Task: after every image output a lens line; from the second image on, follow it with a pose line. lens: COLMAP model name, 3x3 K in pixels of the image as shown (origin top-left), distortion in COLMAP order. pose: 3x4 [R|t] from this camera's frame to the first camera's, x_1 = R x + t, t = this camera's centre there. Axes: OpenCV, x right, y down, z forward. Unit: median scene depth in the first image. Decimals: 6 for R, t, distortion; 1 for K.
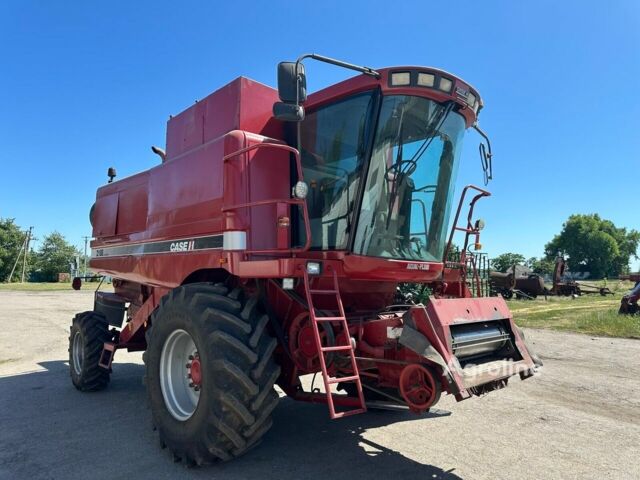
lens RADIAL K [[462.6, 0, 320.0], [0, 462.6, 240.0], [0, 0, 1]] dist [0.008356, -0.000308]
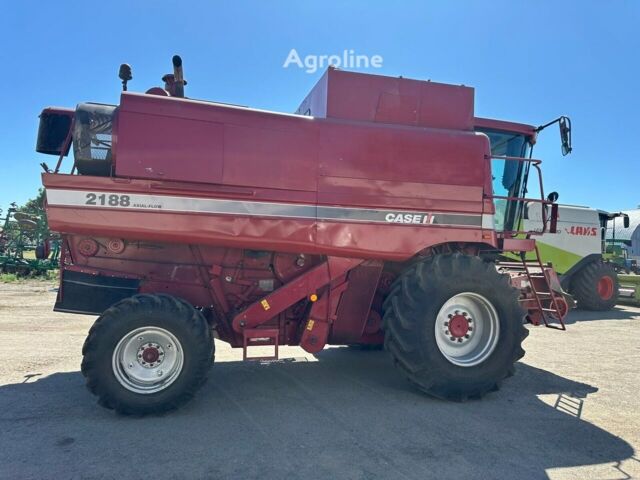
lens RADIAL K [[462.6, 0, 320.0], [0, 462.6, 240.0], [0, 0, 1]] dist [0.008356, -0.000308]
pose [[0.459452, 0.034626, 0.887528, -1.475366], [-0.097694, 0.995147, 0.011749, 0.078471], [-0.882814, -0.092104, 0.460605, 0.763607]]
